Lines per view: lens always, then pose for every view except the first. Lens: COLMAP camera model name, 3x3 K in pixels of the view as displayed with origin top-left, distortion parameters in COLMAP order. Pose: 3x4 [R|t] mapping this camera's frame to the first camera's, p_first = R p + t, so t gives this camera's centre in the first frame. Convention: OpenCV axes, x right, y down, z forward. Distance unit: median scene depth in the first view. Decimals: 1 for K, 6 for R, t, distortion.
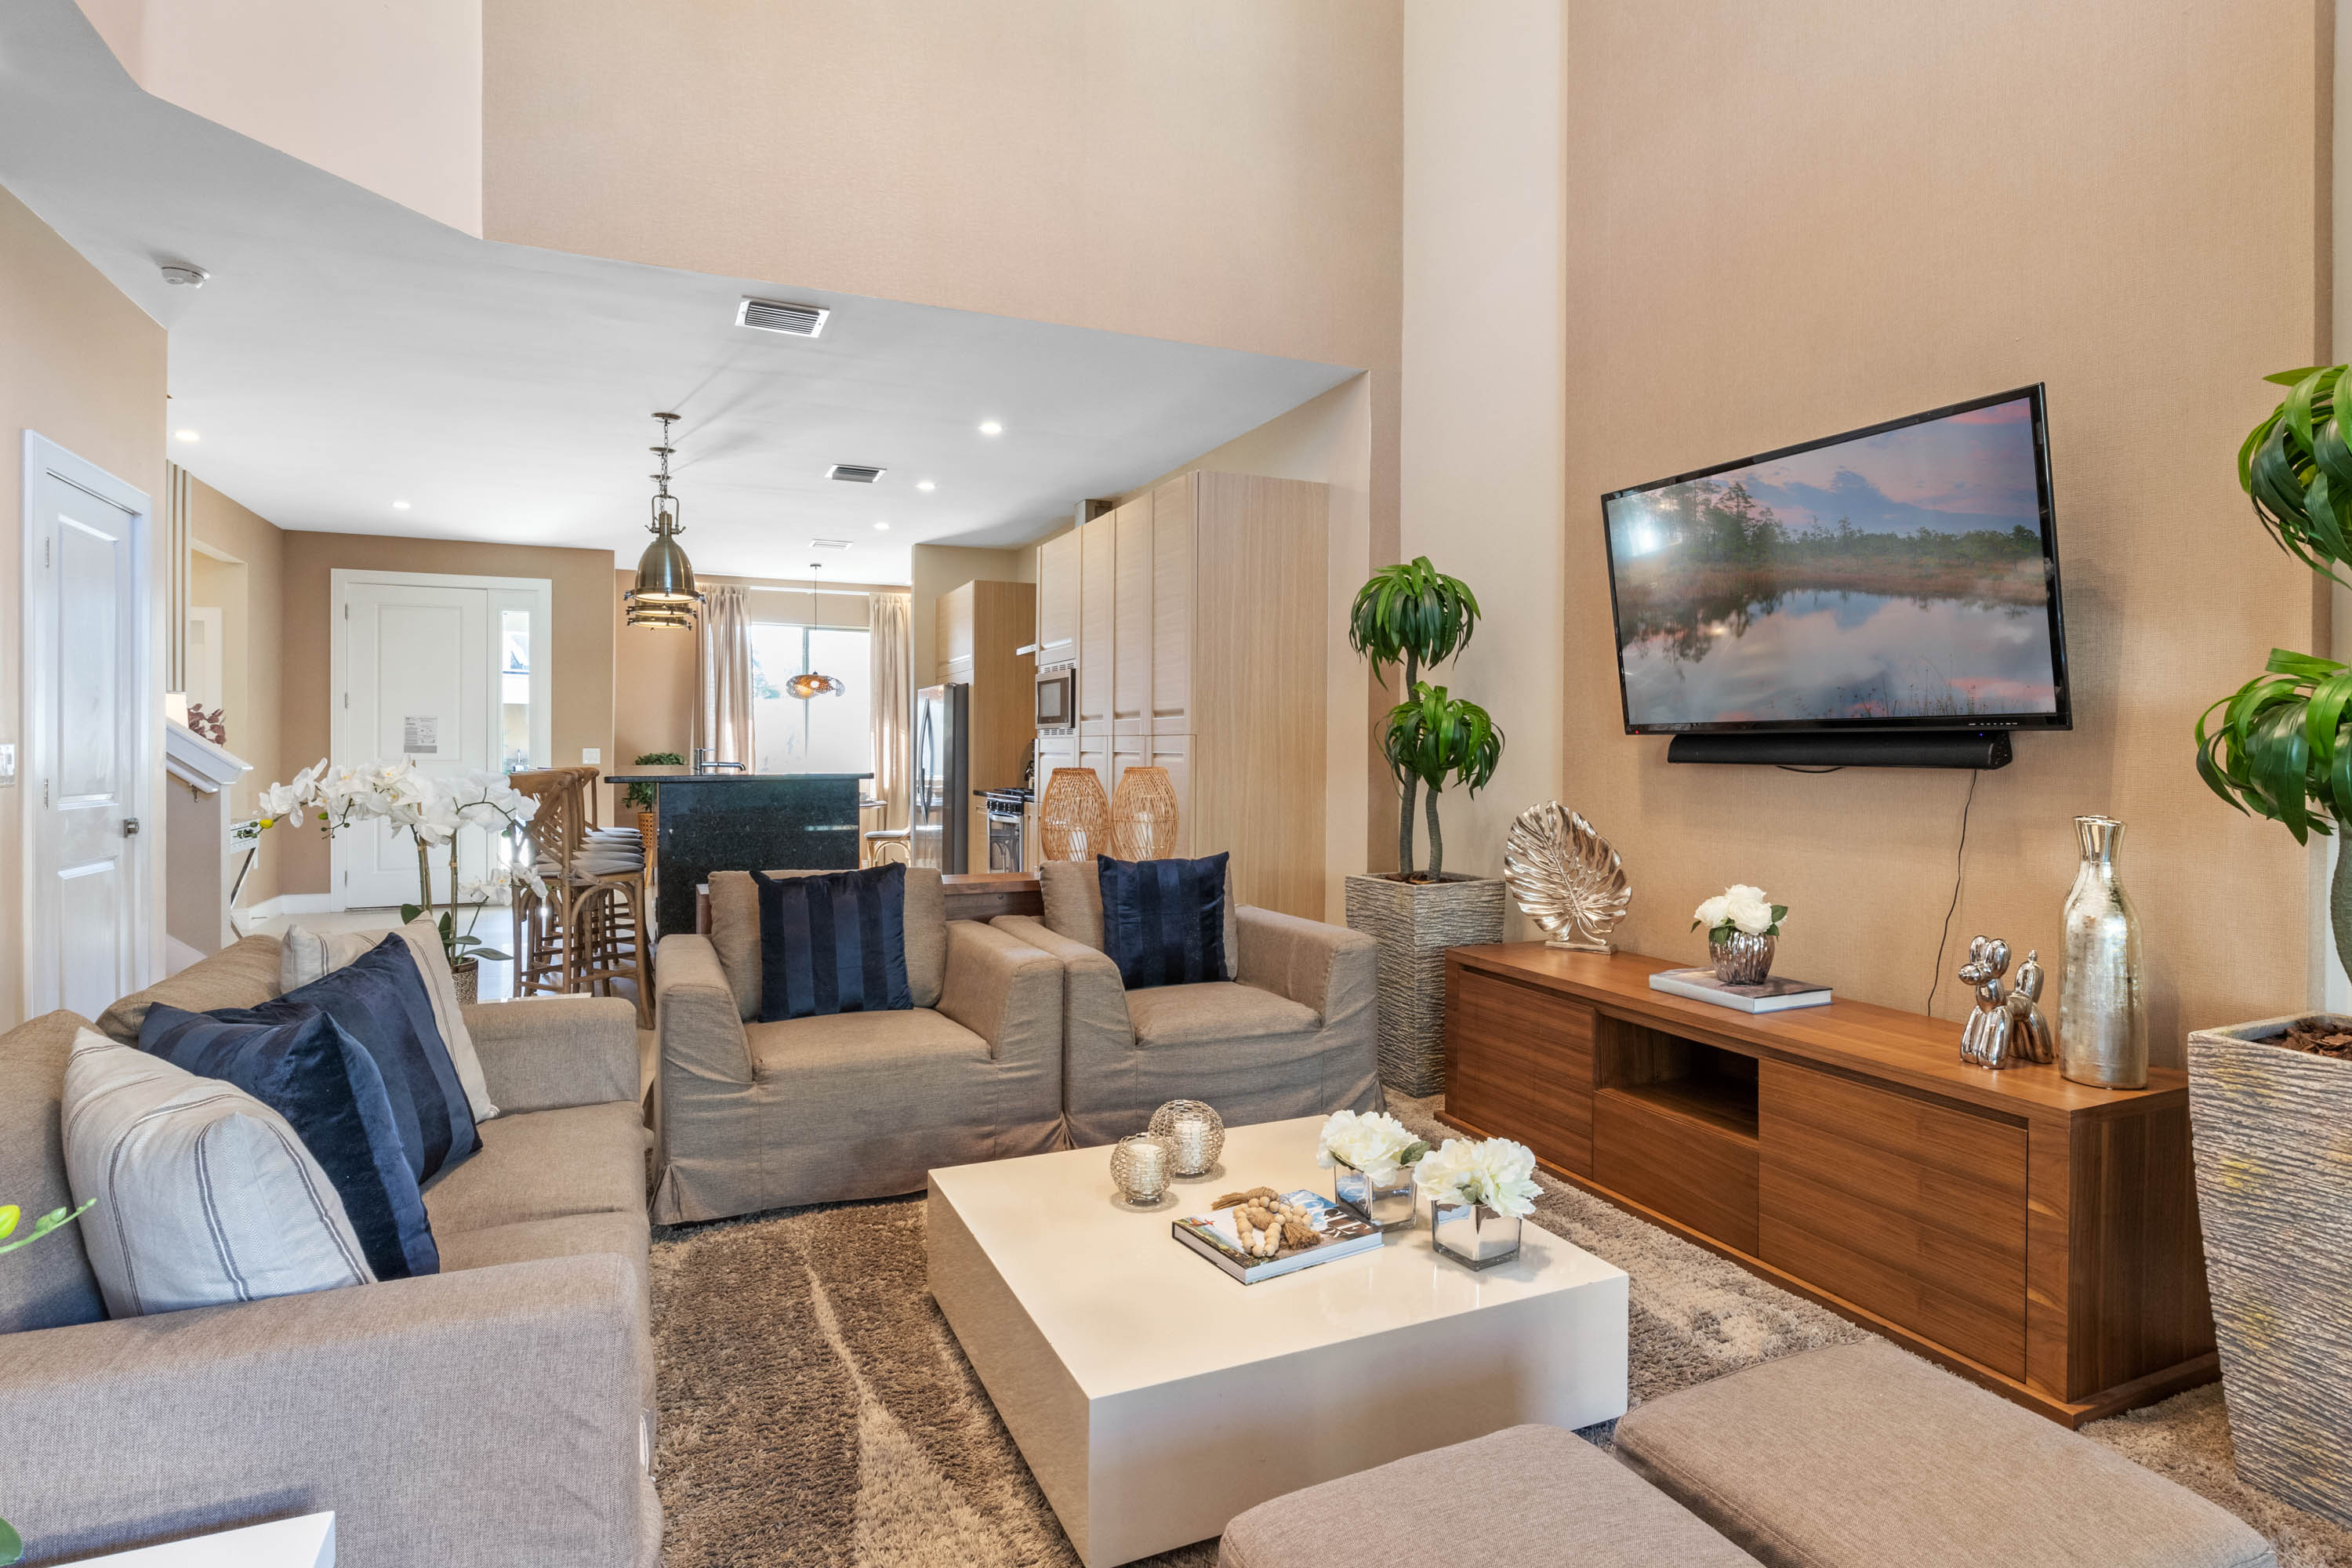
lens RADIAL K [[1202.7, 0, 1179.3], [0, 1202.7, 743.7], [0, 0, 1]] dist [0.005690, 0.000405]
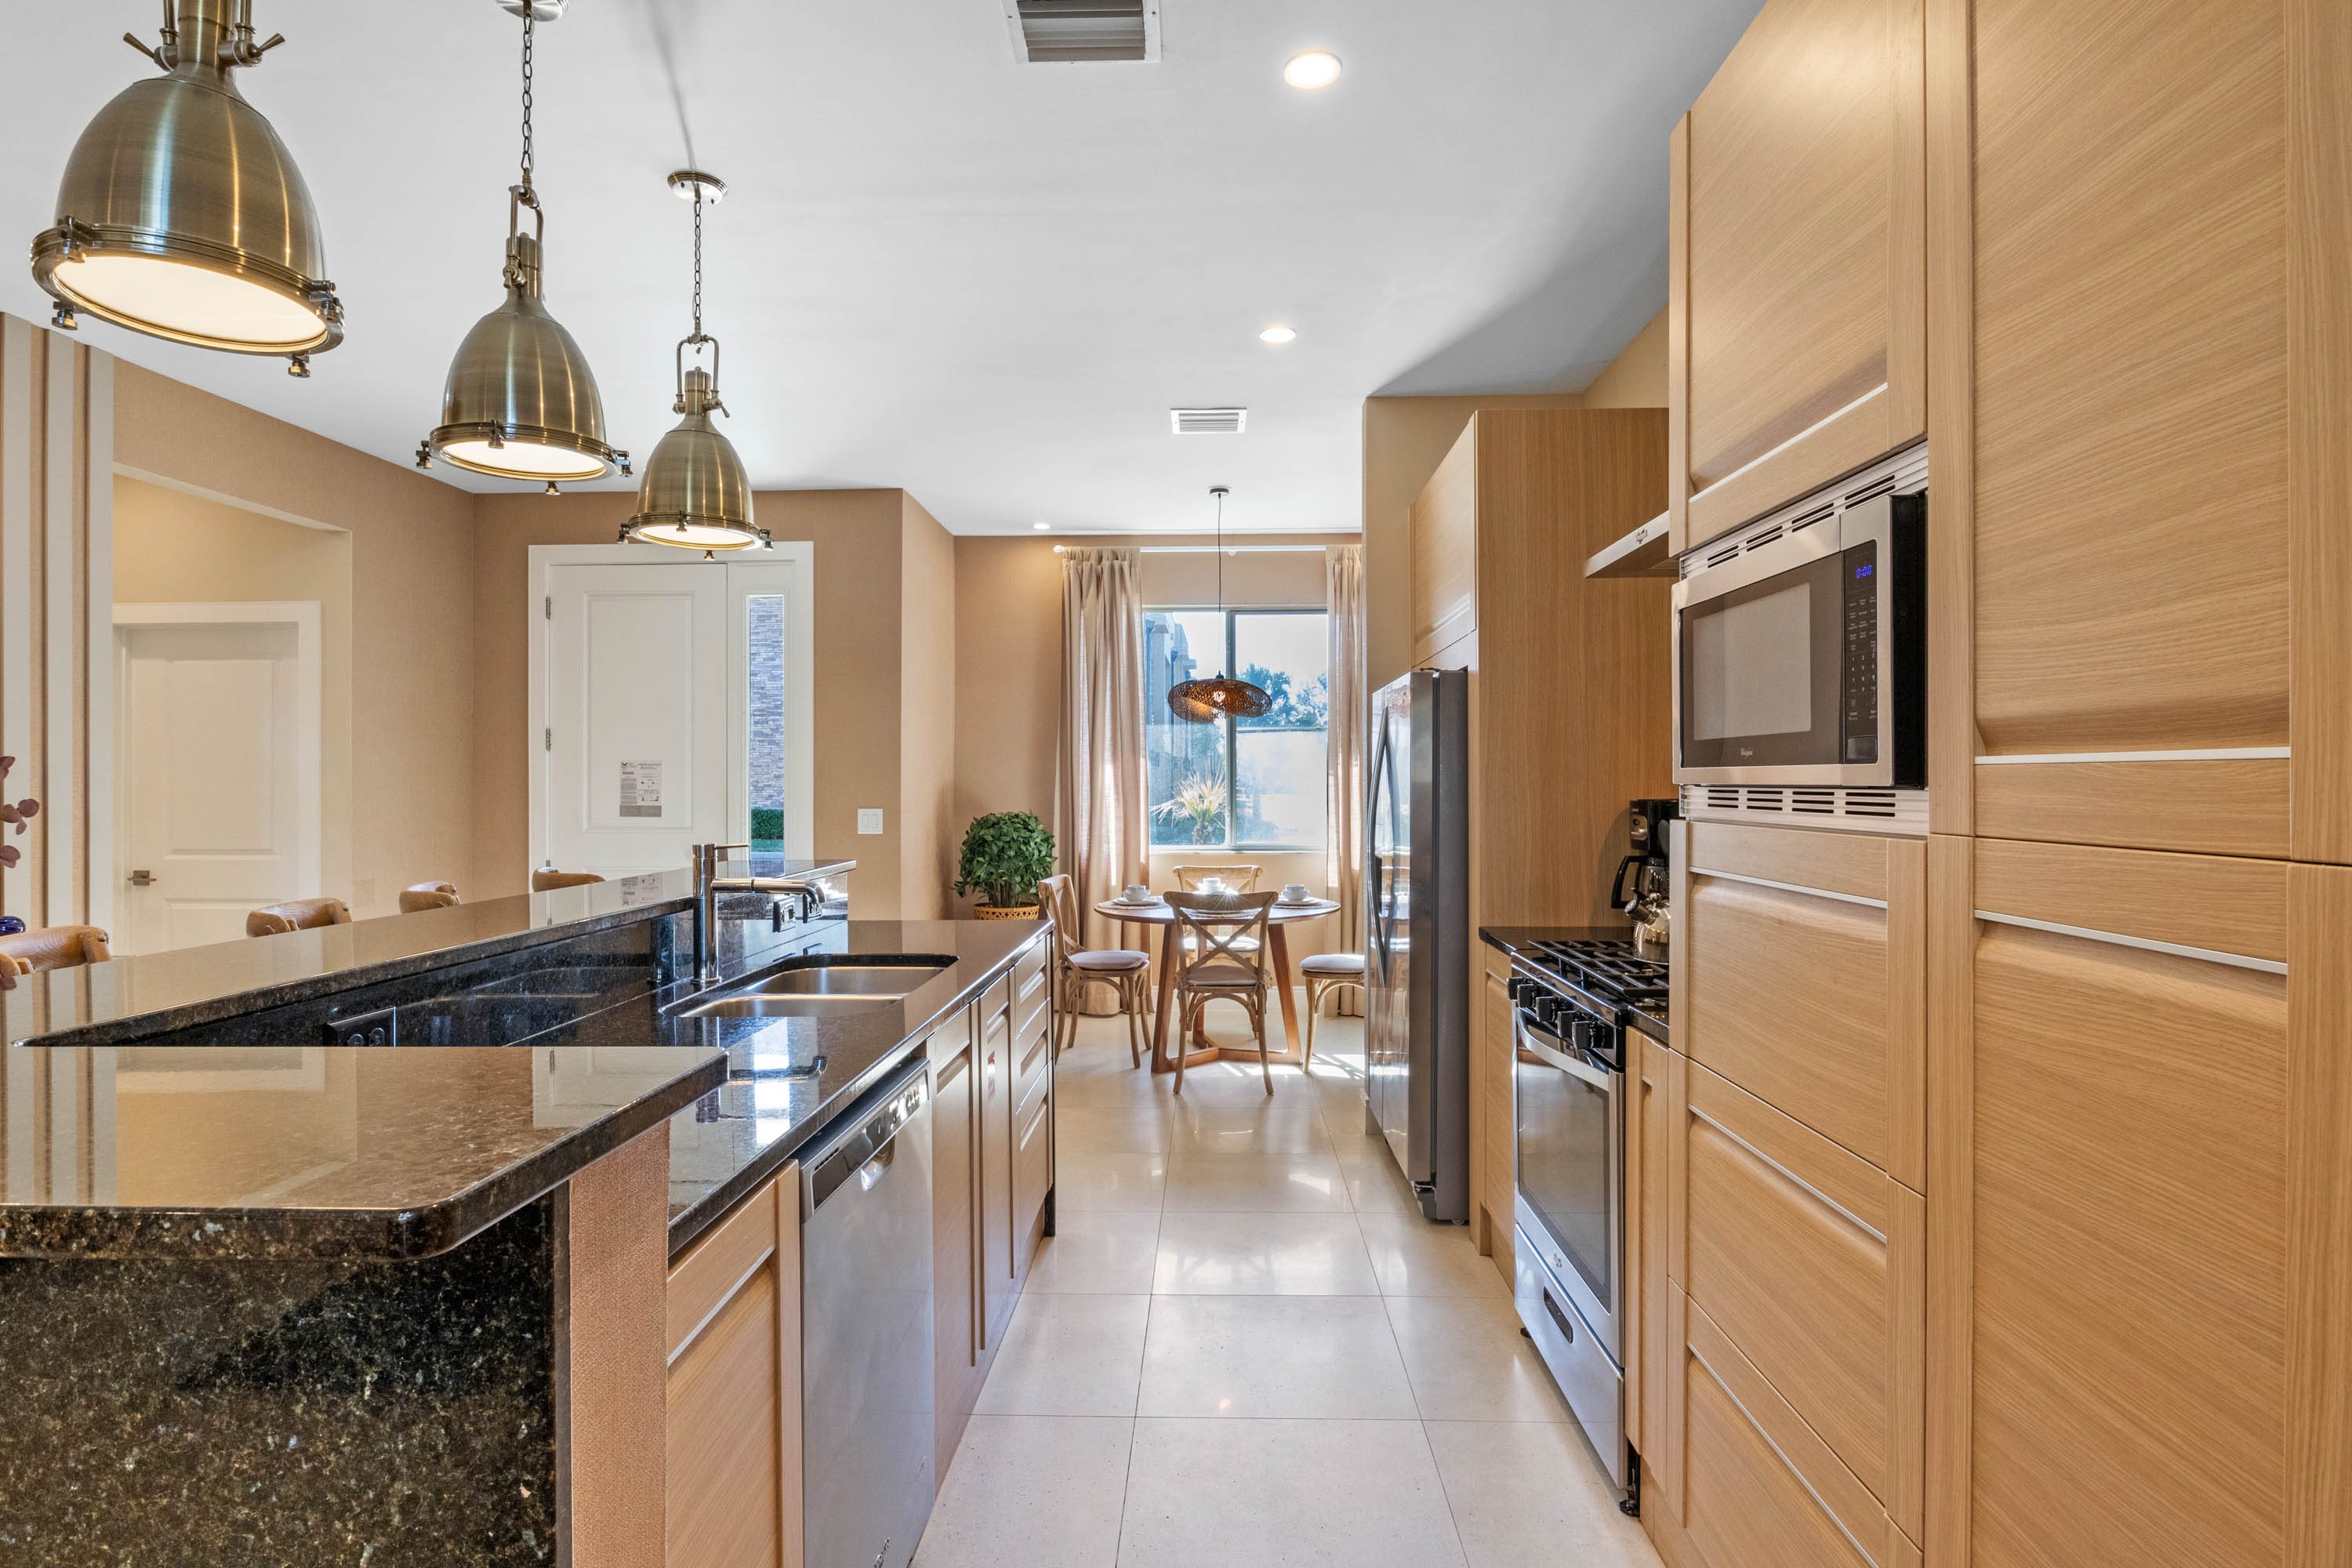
lens RADIAL K [[1202.7, 0, 1179.3], [0, 1202.7, 778.5], [0, 0, 1]] dist [0.005690, 0.000405]
pose [[0.899750, -0.005615, -0.436370, -0.084684], [0.005394, 0.999984, -0.001745, -0.011598], [0.436373, -0.000784, 0.899766, 0.587609]]
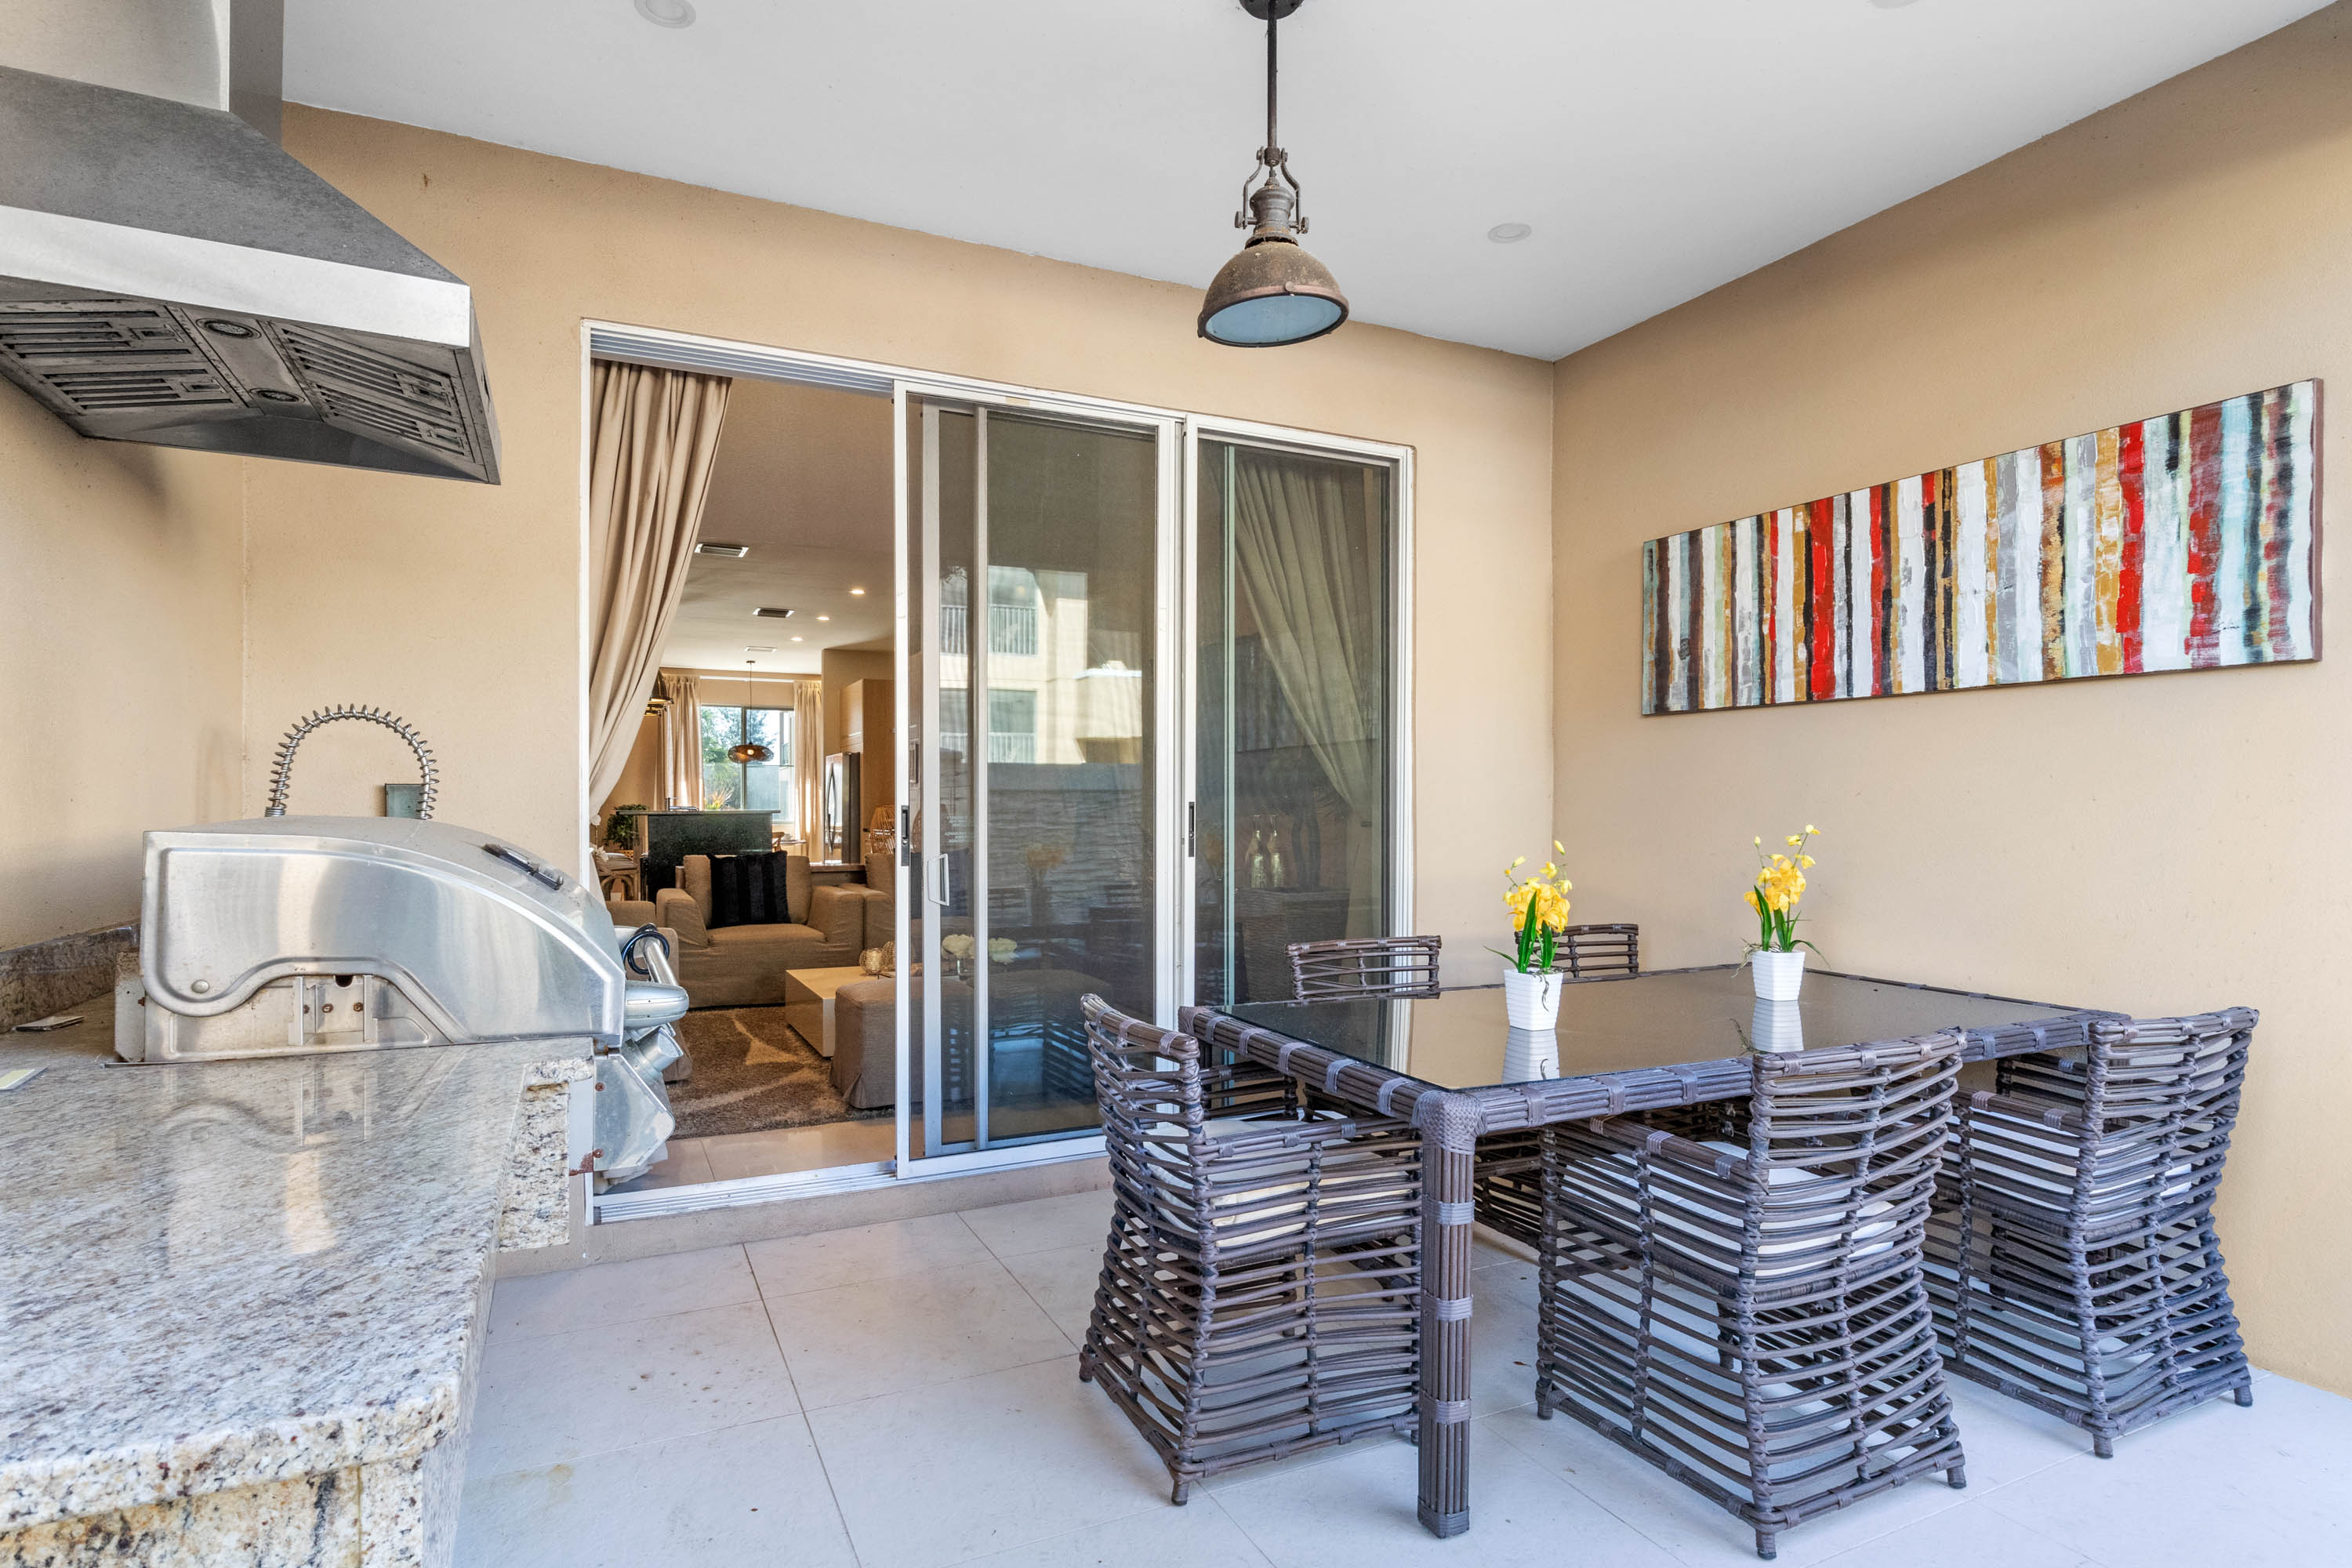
lens RADIAL K [[1202.7, 0, 1177.1], [0, 1202.7, 800.0], [0, 0, 1]] dist [0.005690, 0.000405]
pose [[0.999271, -0.005850, 0.037737, 0.141576], [0.005941, 0.999980, -0.002297, 0.011232], [-0.037723, 0.002520, 0.999285, -0.415129]]
